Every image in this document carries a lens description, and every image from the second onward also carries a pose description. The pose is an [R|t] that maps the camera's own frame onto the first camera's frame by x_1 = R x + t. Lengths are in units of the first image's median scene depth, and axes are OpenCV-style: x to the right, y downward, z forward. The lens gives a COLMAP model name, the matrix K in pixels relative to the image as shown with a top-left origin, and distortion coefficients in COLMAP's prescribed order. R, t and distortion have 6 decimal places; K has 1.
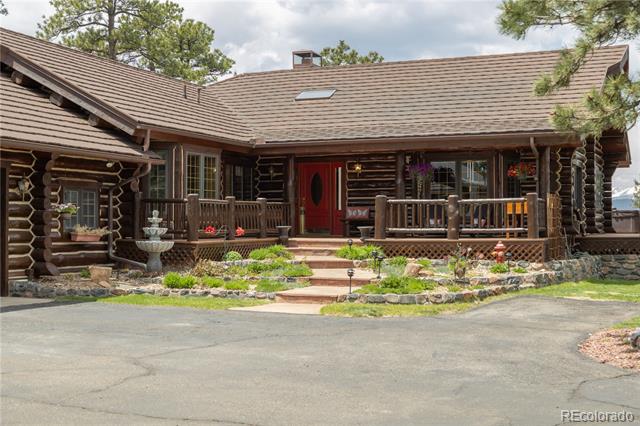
lens RADIAL K [[992.0, 0, 316.8], [0, 992.0, 182.4], [0, 0, 1]] dist [0.017289, 0.000000]
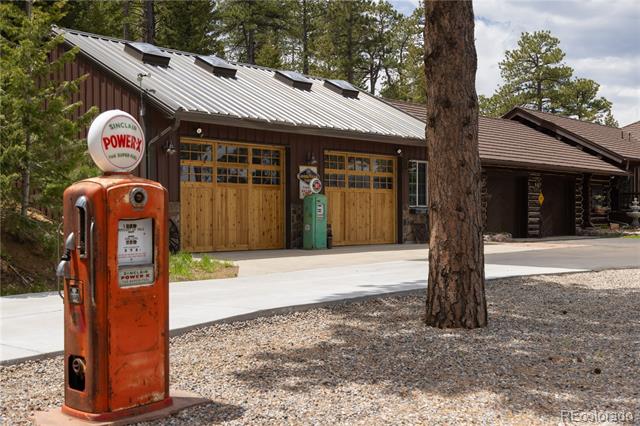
lens RADIAL K [[842.5, 0, 320.0], [0, 842.5, 214.9], [0, 0, 1]] dist [0.096520, 0.000000]
pose [[0.950215, -0.003163, -0.311579, -0.250333], [0.017382, 0.998929, 0.042870, -0.028500], [0.311110, -0.046152, 0.949253, -1.036054]]
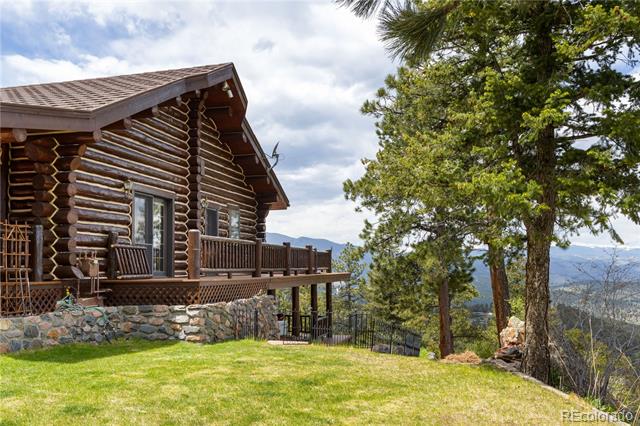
lens RADIAL K [[579.0, 0, 335.2], [0, 579.0, 238.0], [0, 0, 1]] dist [0.037074, 0.000000]
pose [[0.990926, -0.005800, 0.134282, 0.303267], [0.007119, 0.999931, -0.009339, 0.021407], [-0.134219, 0.010211, 0.990899, 0.430240]]
